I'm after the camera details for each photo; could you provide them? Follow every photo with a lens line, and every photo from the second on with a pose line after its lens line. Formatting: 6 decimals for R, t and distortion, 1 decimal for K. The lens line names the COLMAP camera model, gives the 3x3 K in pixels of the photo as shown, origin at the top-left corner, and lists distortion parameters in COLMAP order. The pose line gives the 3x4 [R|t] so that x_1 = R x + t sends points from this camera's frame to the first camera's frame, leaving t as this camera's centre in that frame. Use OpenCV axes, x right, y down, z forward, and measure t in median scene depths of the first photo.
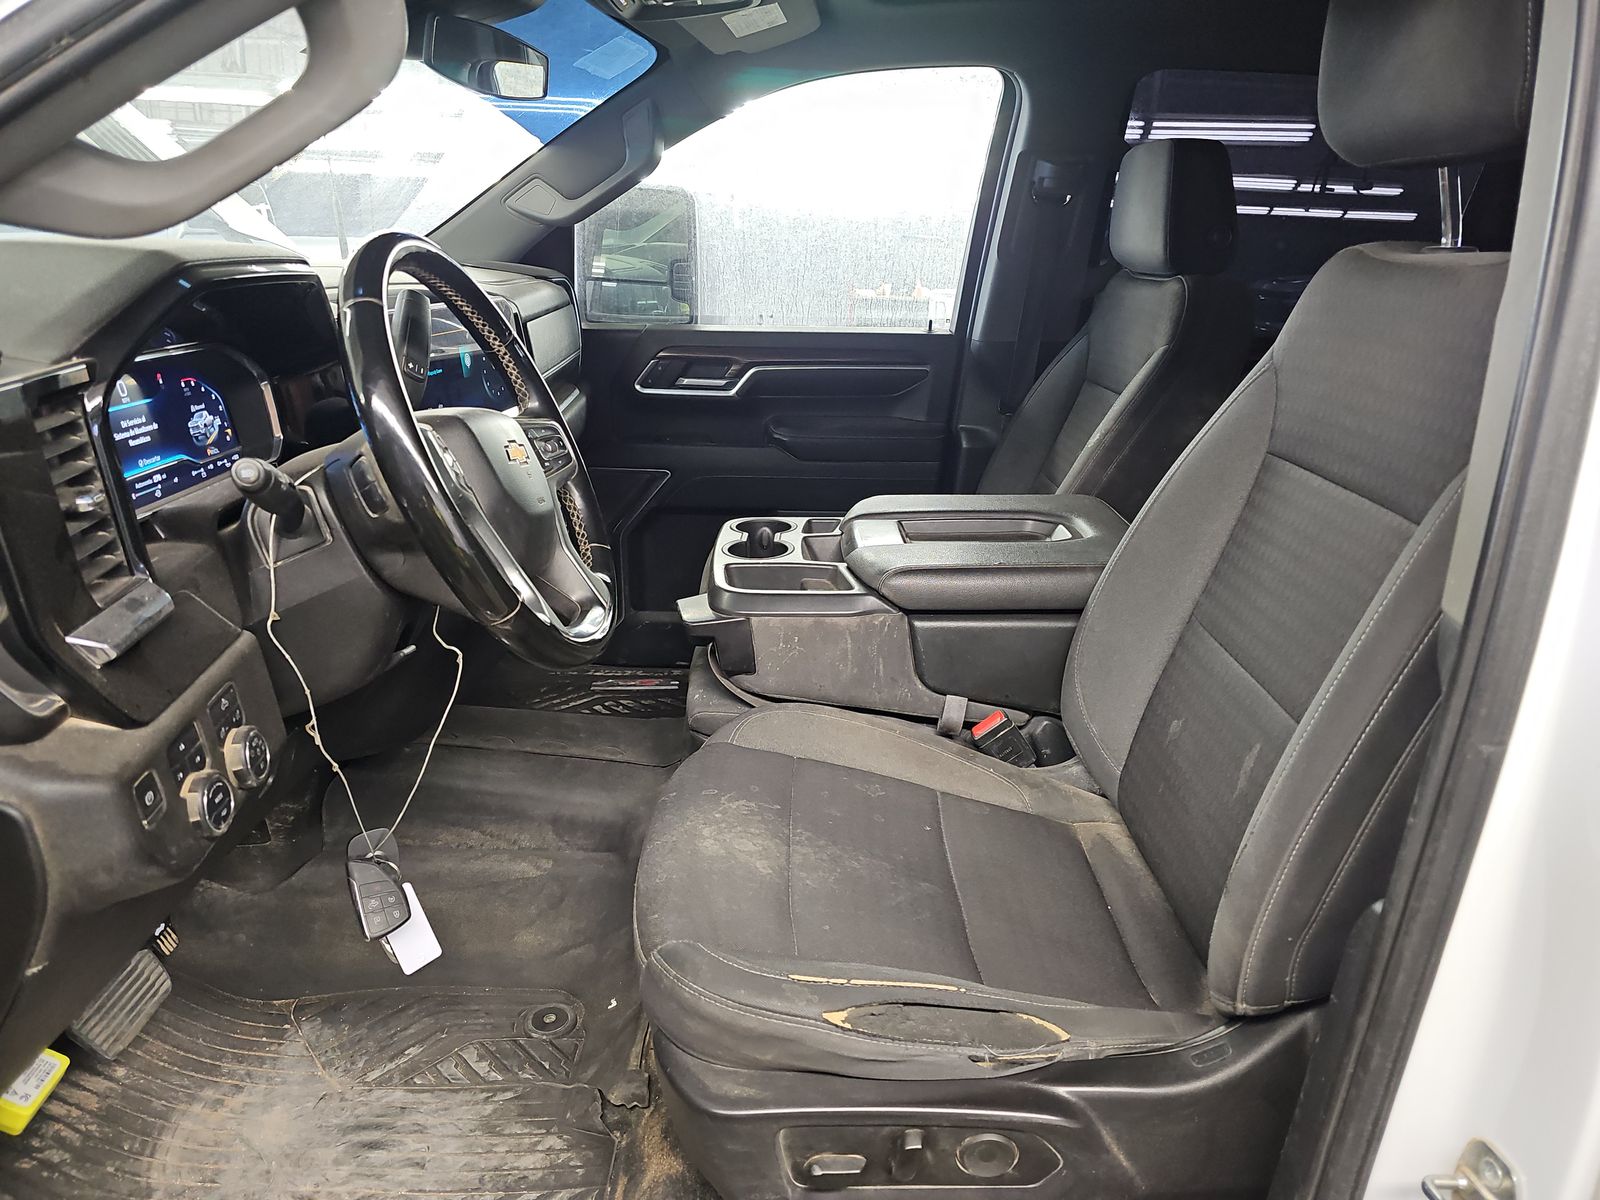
lens RADIAL K [[1058.4, 0, 802.5], [0, 1058.4, 611.0], [0, 0, 1]] dist [0.062699, -0.060955]
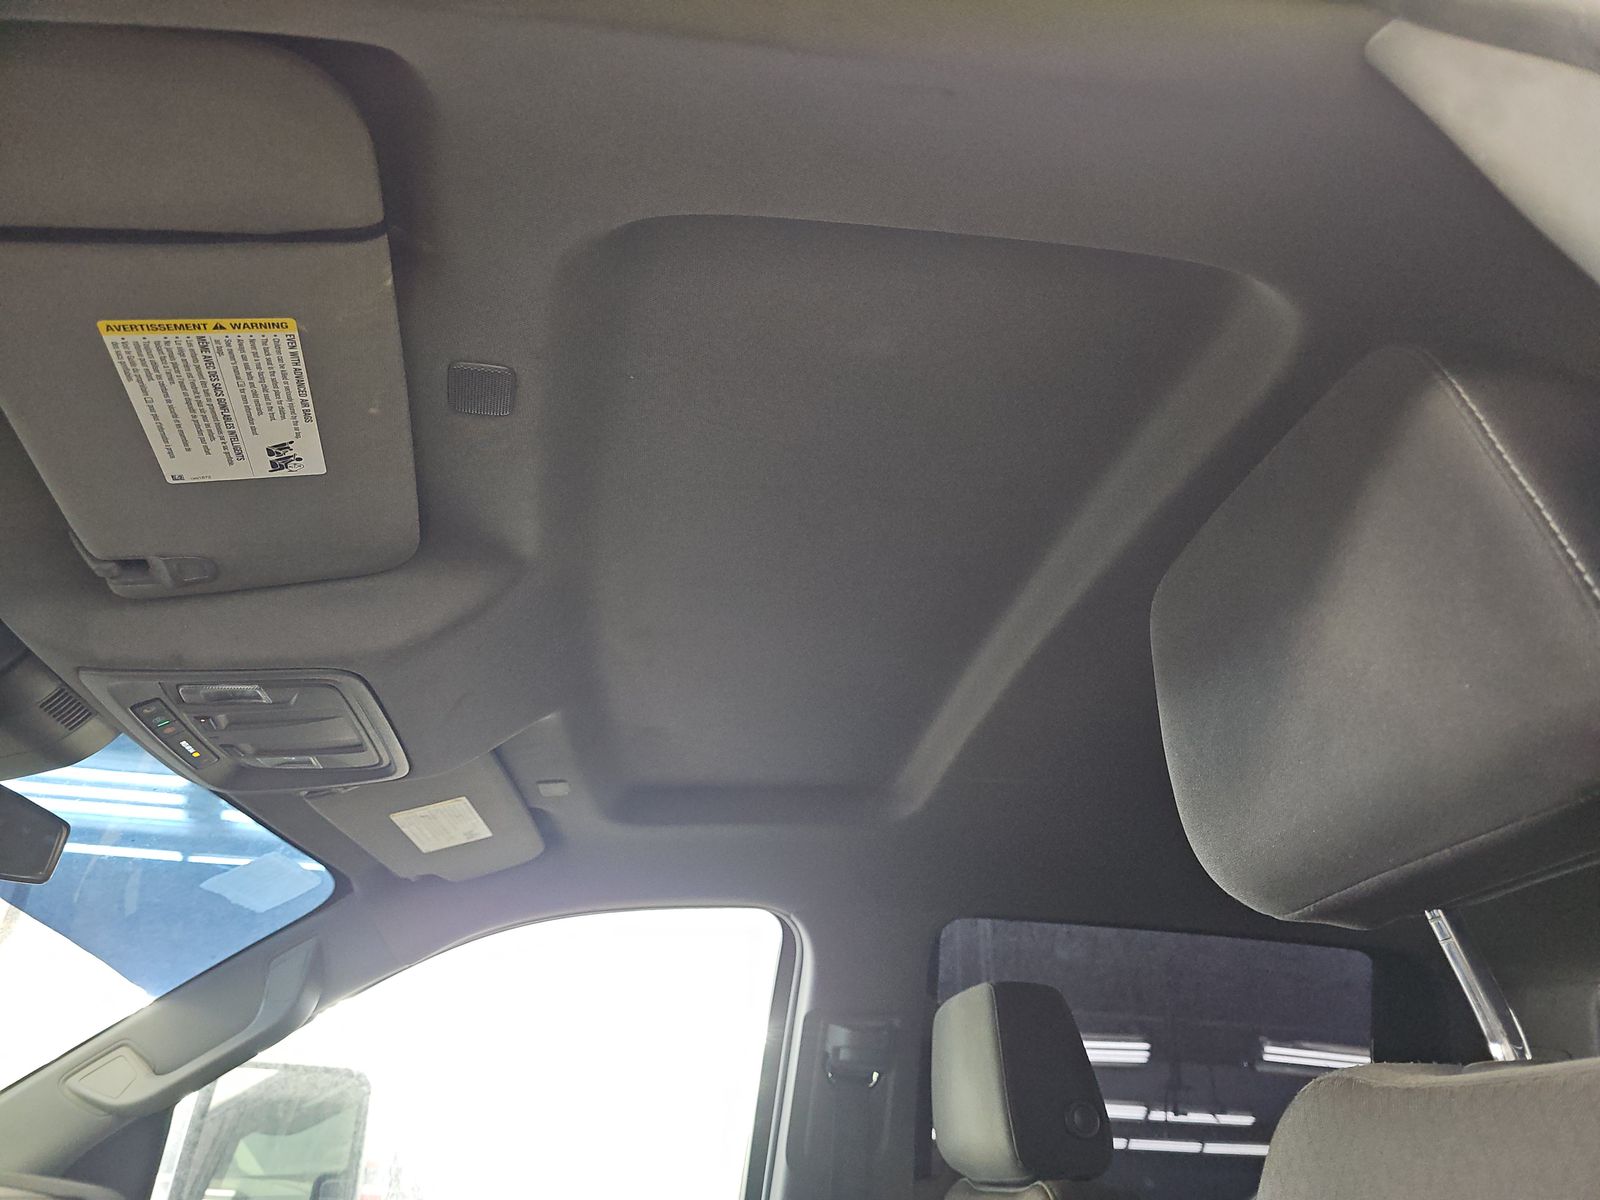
lens RADIAL K [[1071.4, 0, 800.0], [0, 1071.4, 600.0], [0, 0, 1]] dist [0.046911, -0.046023]
pose [[0.991175, 0.061737, 0.117310, 0.090635], [0.046192, 0.668625, -0.742163, -0.056485], [-0.124255, 0.741032, 0.659873, 0.274841]]
